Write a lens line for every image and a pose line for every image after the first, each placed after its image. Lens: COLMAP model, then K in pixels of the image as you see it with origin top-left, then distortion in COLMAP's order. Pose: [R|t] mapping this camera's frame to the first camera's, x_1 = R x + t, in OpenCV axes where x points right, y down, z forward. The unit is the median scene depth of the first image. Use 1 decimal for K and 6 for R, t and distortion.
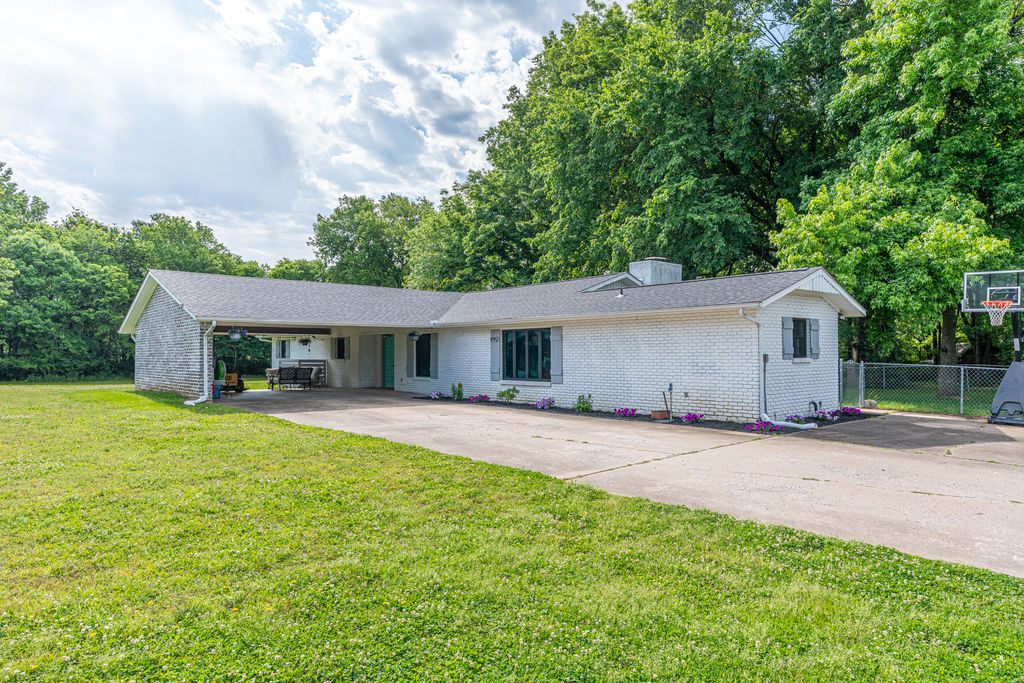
lens RADIAL K [[668.9, 0, 487.4], [0, 668.9, 344.1], [0, 0, 1]] dist [0.045236, -0.050652]
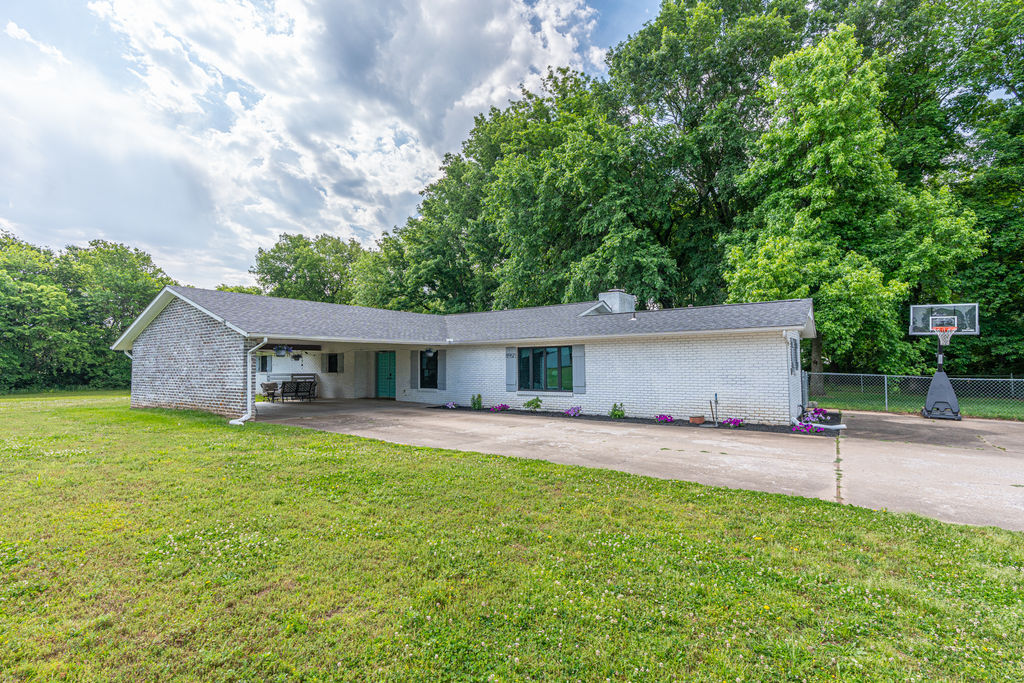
lens RADIAL K [[490.4, 0, 512.0], [0, 490.4, 341.5], [0, 0, 1]] dist [-0.001507, -0.000108]
pose [[0.962389, 0.004645, 0.271637, -0.173455], [0.003453, 0.999564, -0.029326, -0.004737], [-0.271655, 0.029161, 0.961953, 0.161911]]
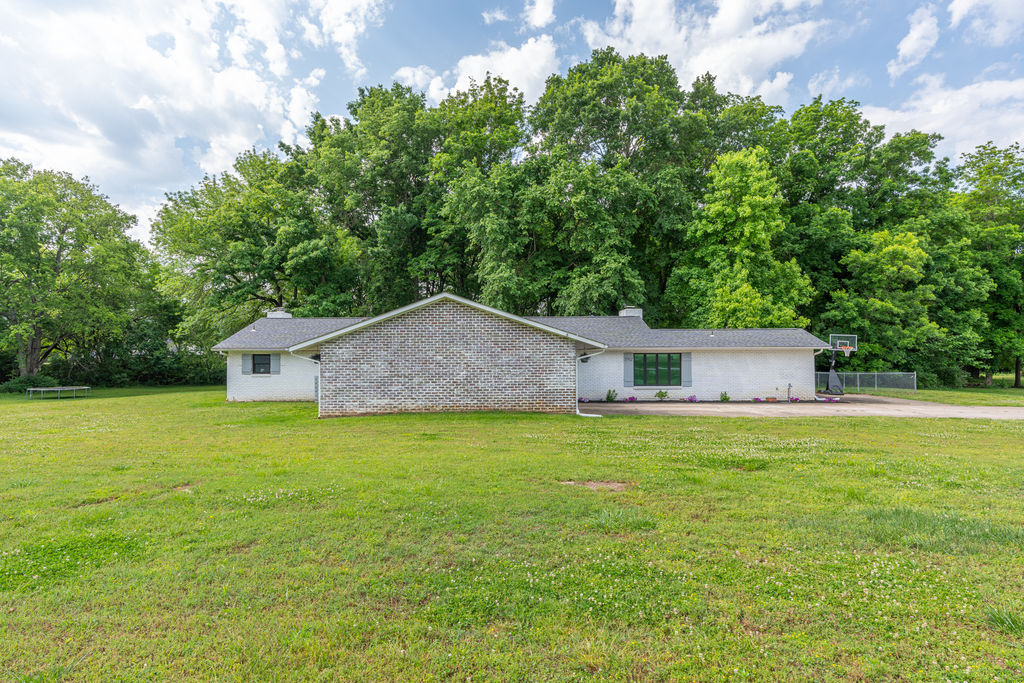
lens RADIAL K [[596.6, 0, 512.0], [0, 596.6, 341.5], [0, 0, 1]] dist [0.000765, 0.000060]
pose [[0.625943, 0.015916, 0.779707, -0.974802], [-0.009616, 0.999873, -0.012690, -0.022385], [-0.779810, 0.000446, 0.626016, 0.304626]]
